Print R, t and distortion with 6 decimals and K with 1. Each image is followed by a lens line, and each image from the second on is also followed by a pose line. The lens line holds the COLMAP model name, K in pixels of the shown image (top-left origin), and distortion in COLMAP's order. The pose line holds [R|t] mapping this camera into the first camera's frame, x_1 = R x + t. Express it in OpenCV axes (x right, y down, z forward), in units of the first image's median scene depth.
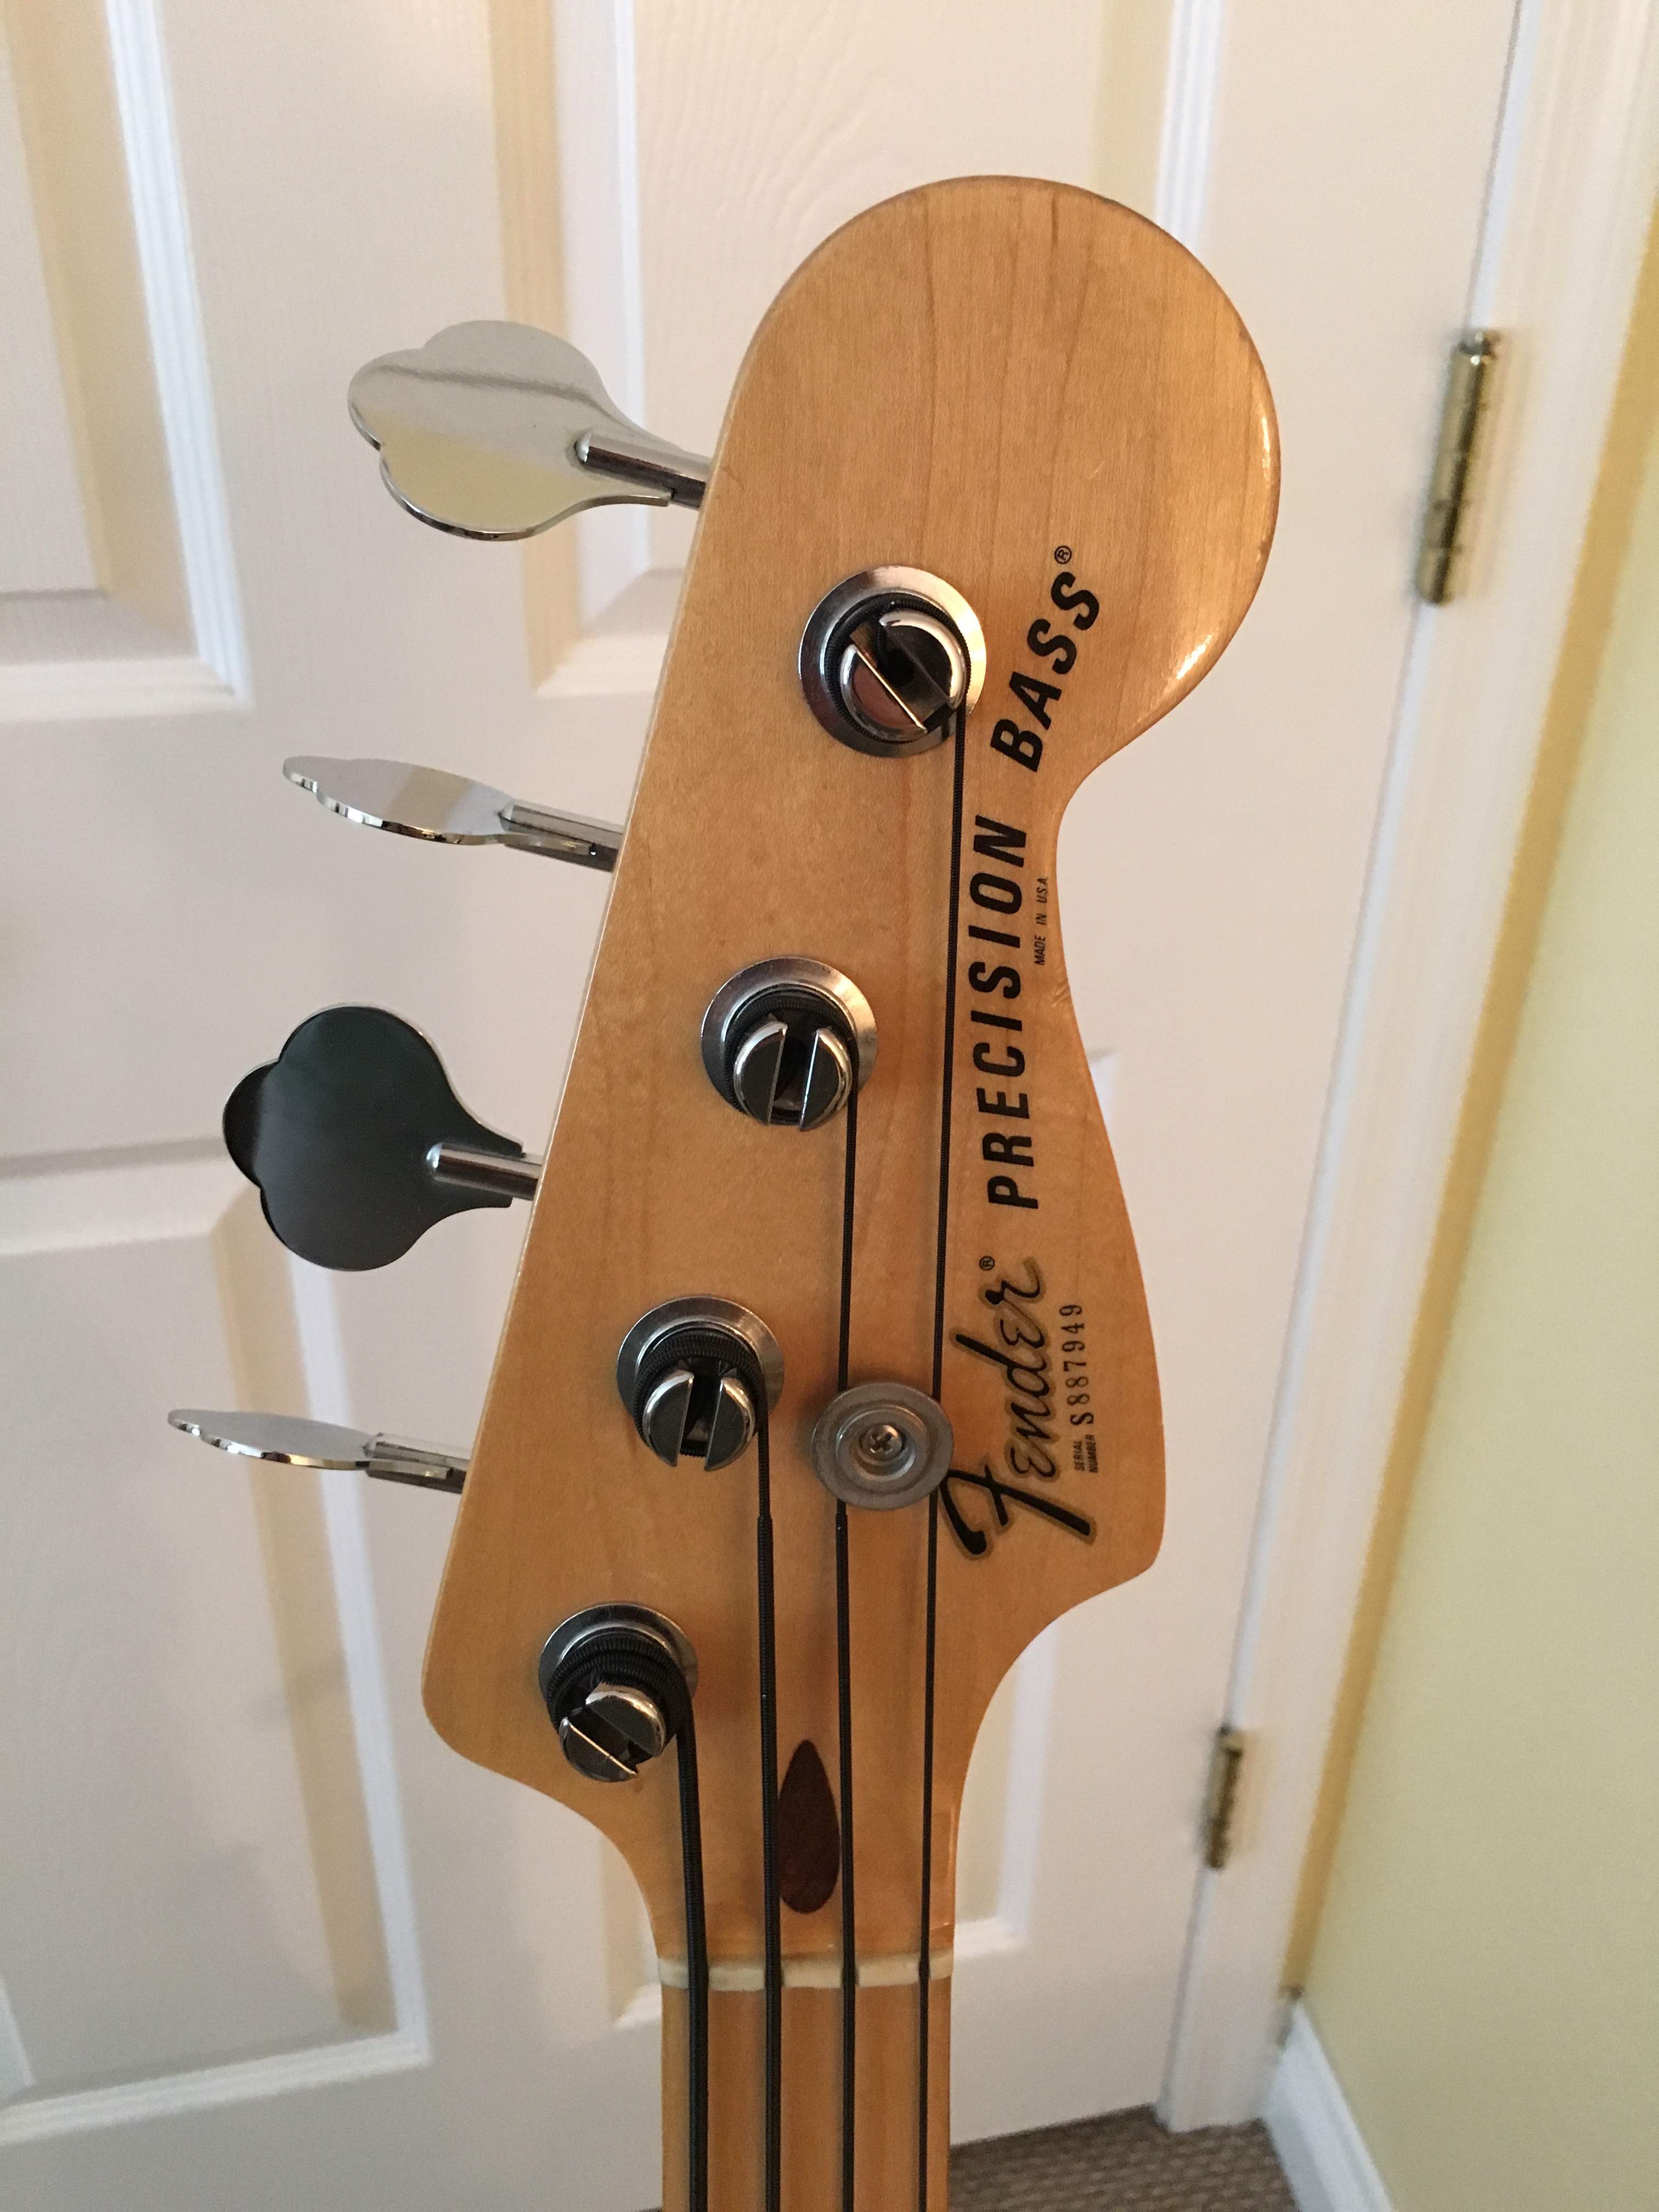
lens RADIAL K [[1944.9, 0, 824.6], [0, 1944.9, 1082.6], [0, 0, 1]] dist [0.062743, -0.132603]
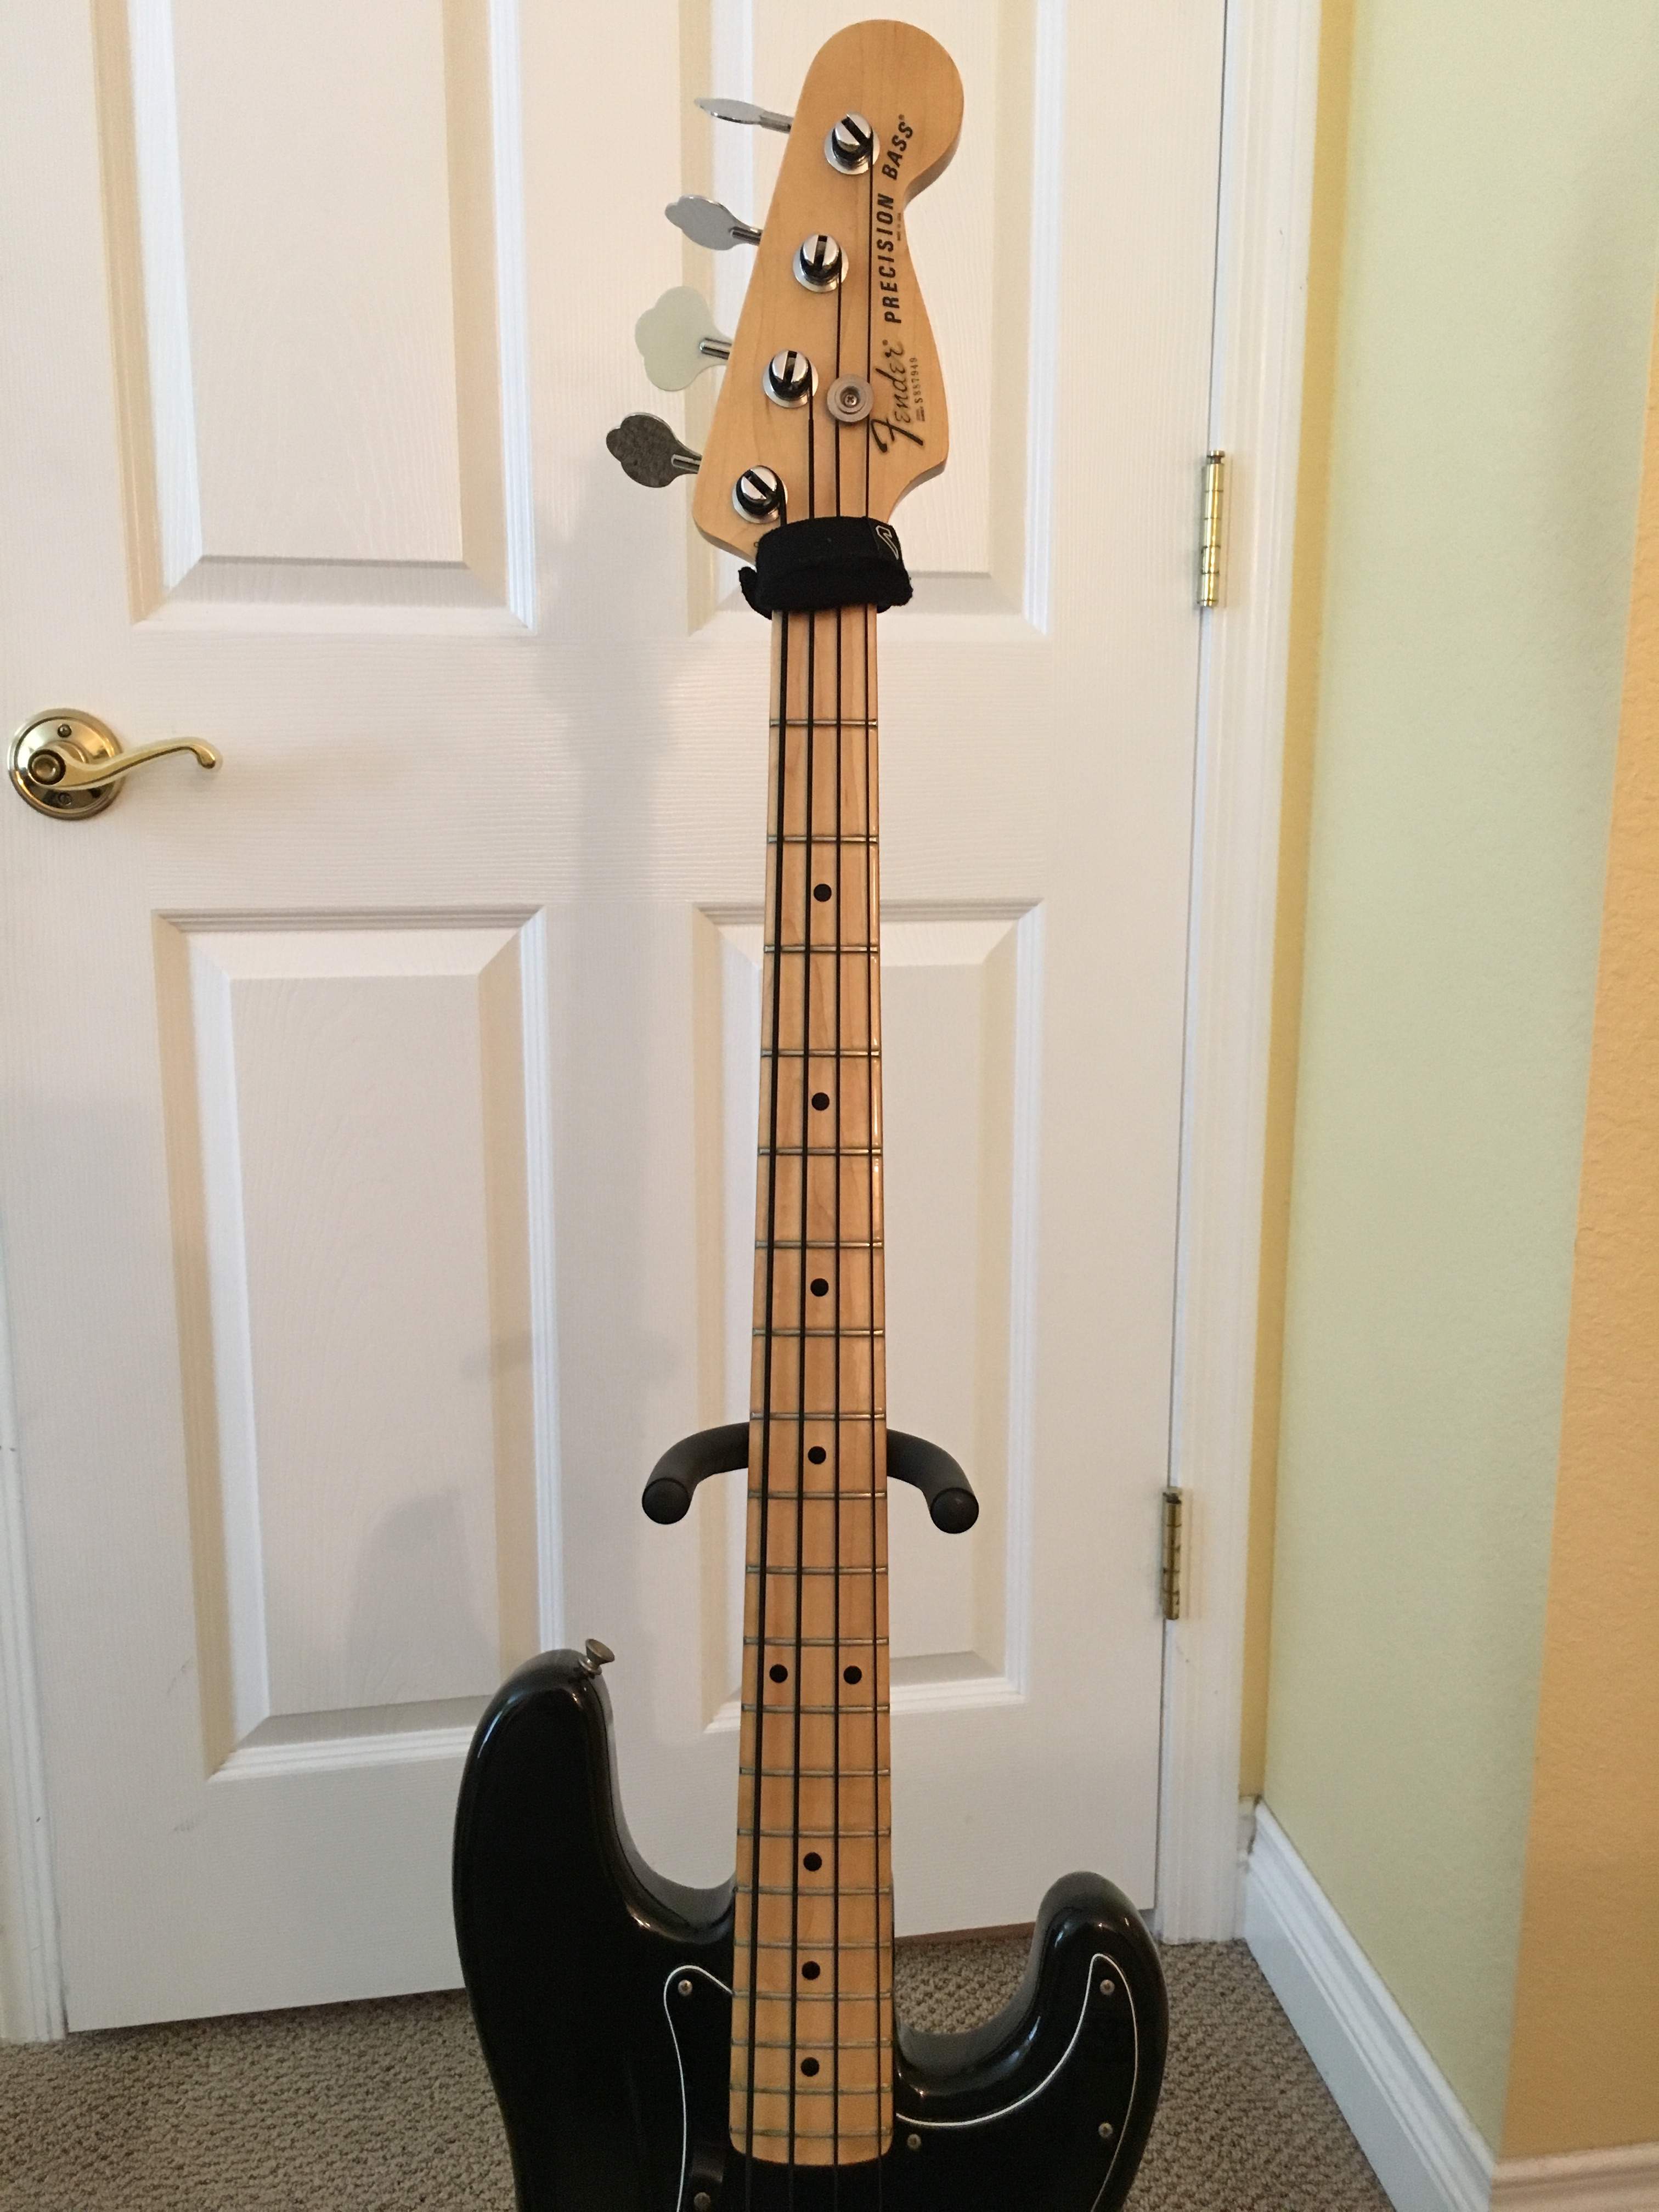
lens RADIAL K [[1944.9, 0, 783.7], [0, 1944.9, 1087.2], [0, 0, 1]] dist [0.062743, -0.132603]
pose [[0.998025, -0.000289, -0.062812, 0.116111], [-0.019394, 0.949713, -0.312522, 2.142438], [0.059744, 0.313123, 0.947832, -1.536212]]
